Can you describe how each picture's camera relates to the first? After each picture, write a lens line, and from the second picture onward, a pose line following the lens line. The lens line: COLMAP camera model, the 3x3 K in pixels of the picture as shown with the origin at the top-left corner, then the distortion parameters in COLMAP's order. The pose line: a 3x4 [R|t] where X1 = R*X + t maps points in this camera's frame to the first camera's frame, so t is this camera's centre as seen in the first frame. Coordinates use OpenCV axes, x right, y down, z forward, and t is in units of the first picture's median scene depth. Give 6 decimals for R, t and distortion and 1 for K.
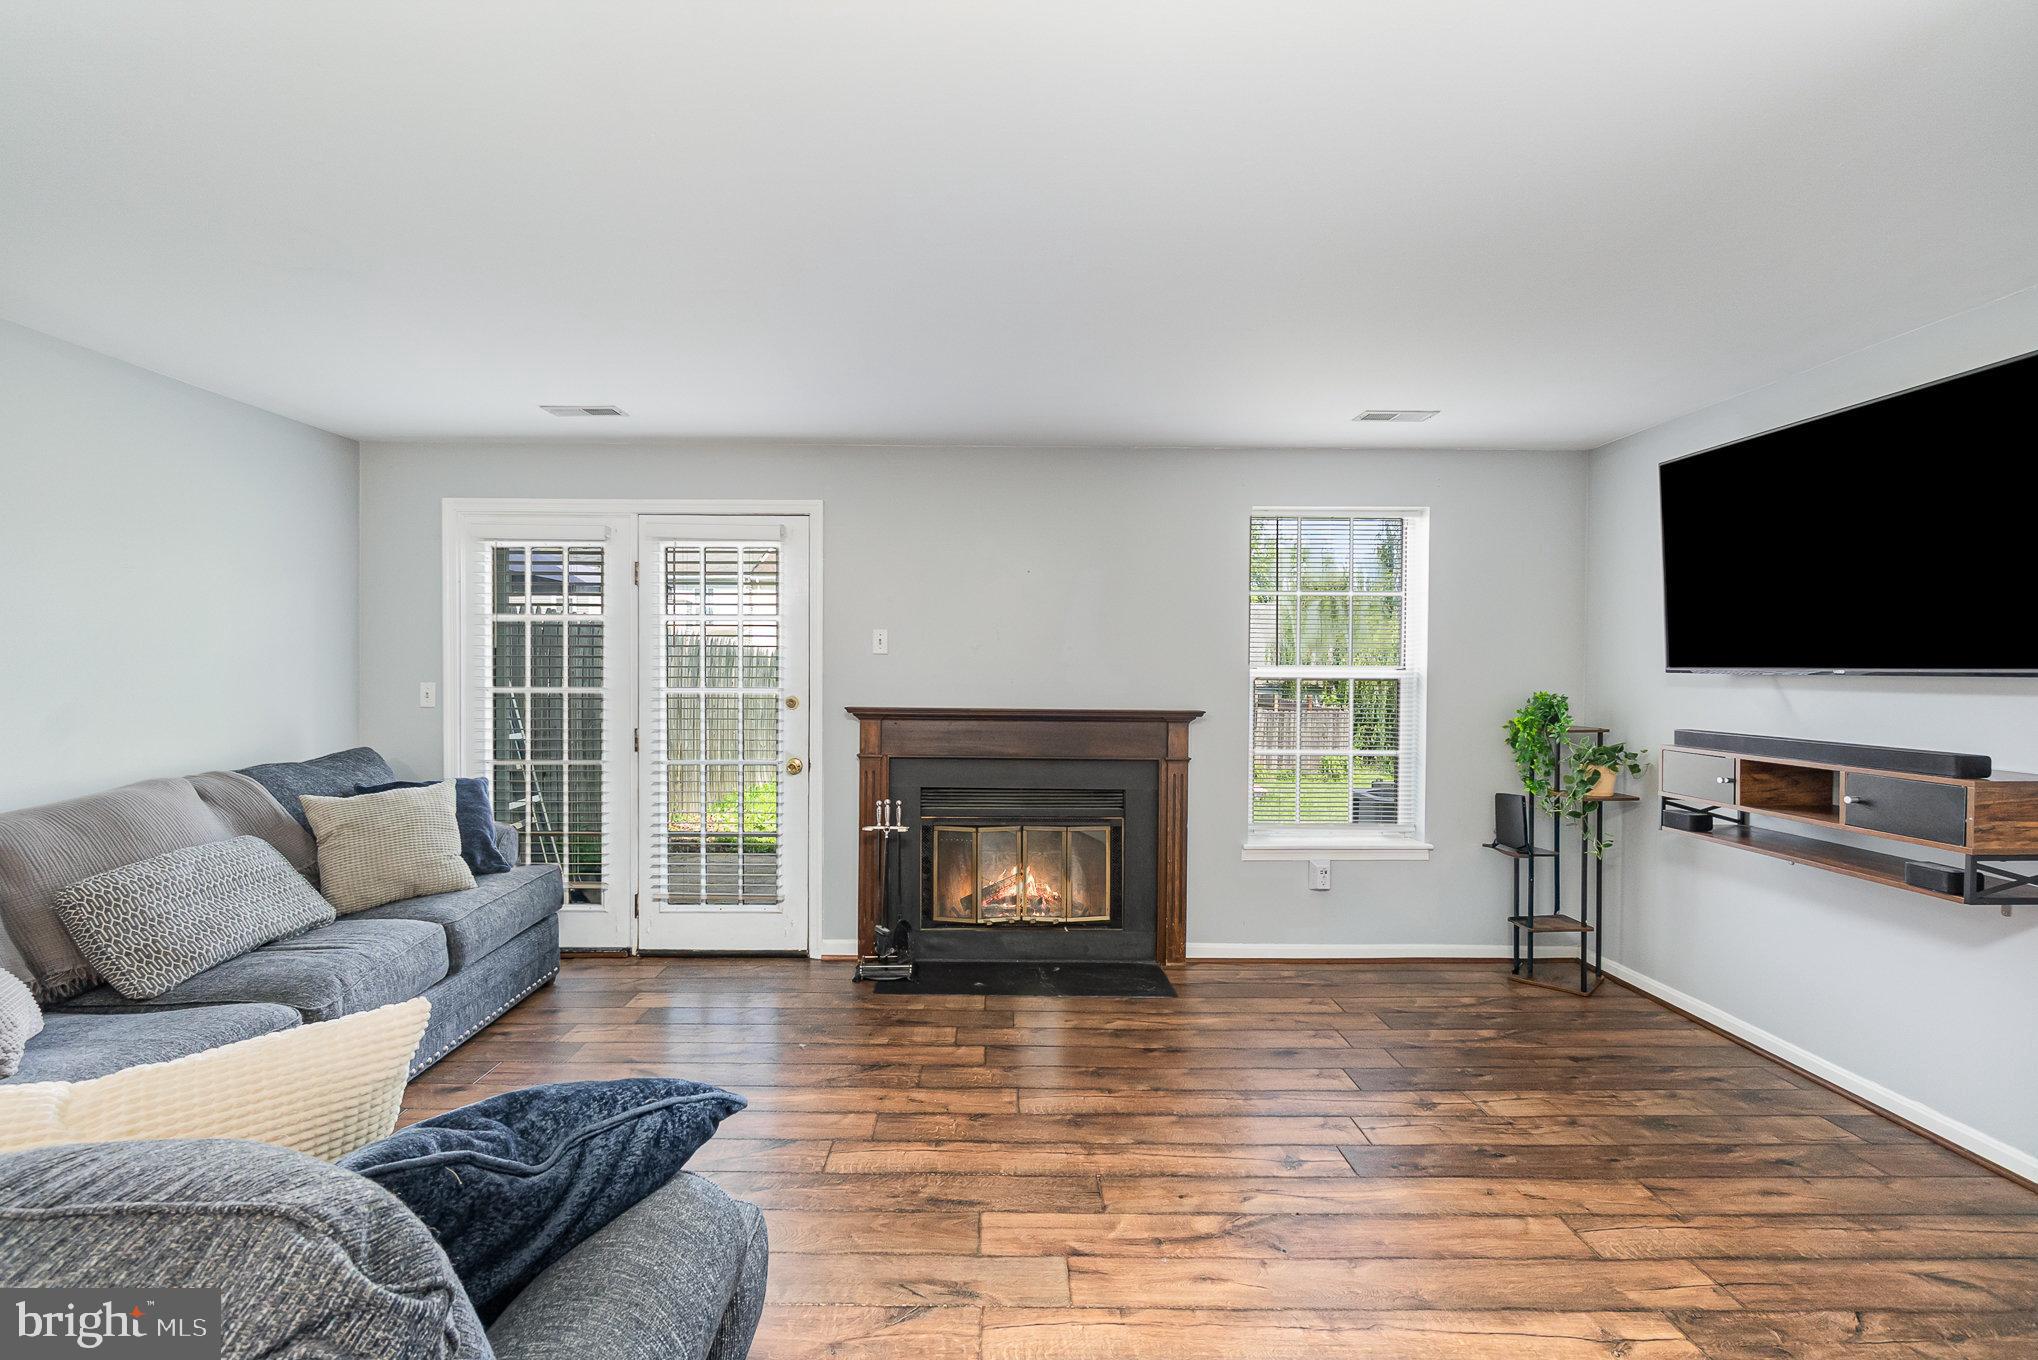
lens RADIAL K [[930.8, 0, 1011.7], [0, 930.8, 674.3], [0, 0, 1]] dist [0.000243, 0.000113]
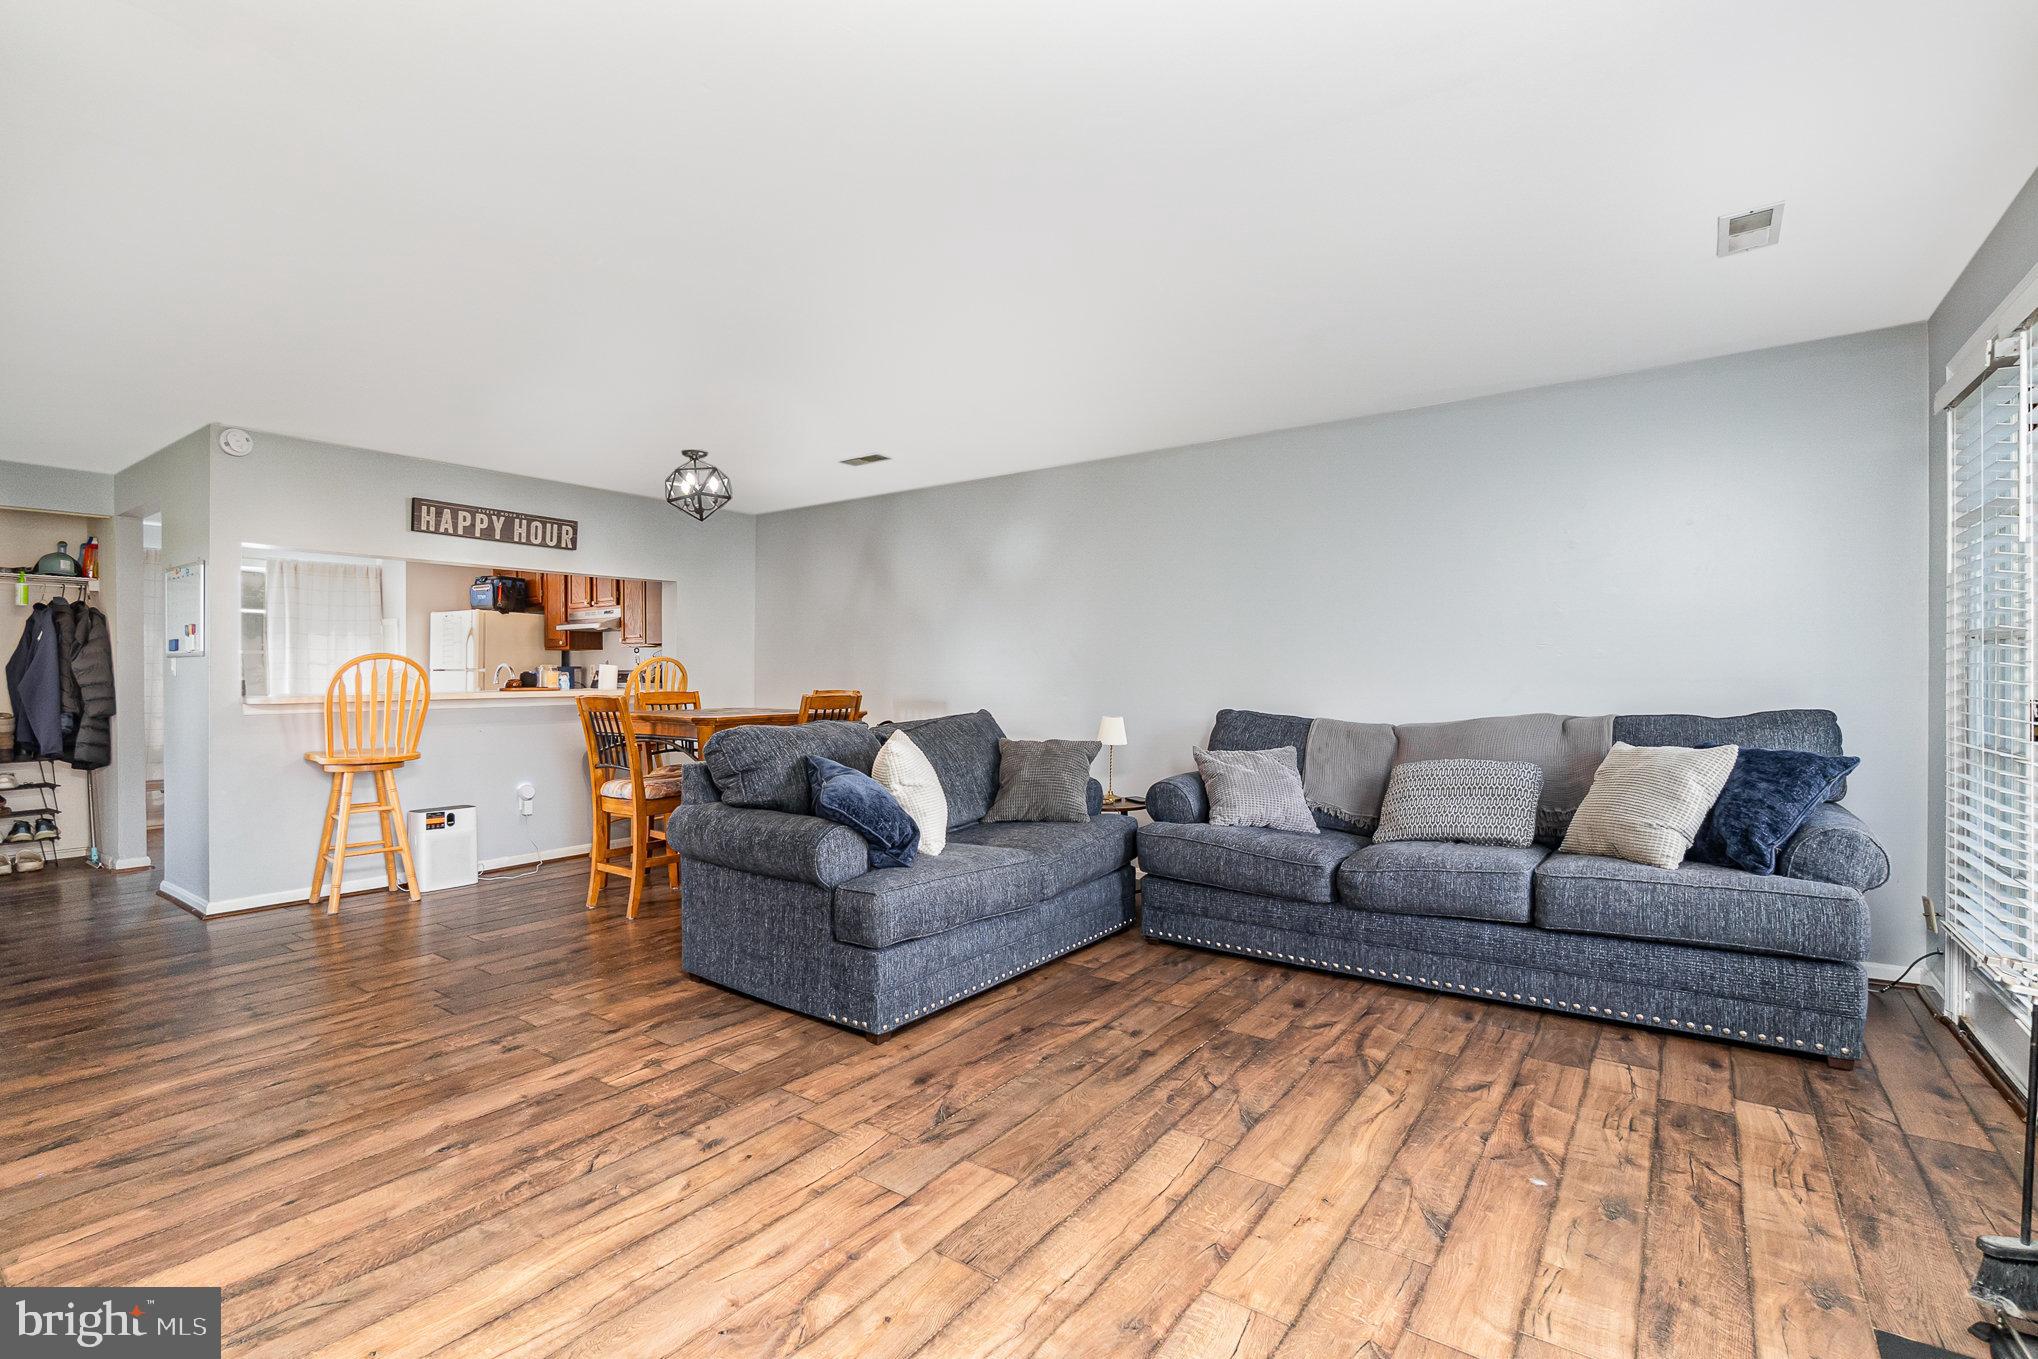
lens RADIAL K [[930.8, 0, 1021.6], [0, 930.8, 683.8], [0, 0, 1]] dist [0.000243, 0.000113]
pose [[-0.602313, 0.005622, -0.798241, 0.738379], [-0.000661, 0.999971, 0.007541, 0.073179], [0.798260, 0.005070, -0.602292, 1.622296]]
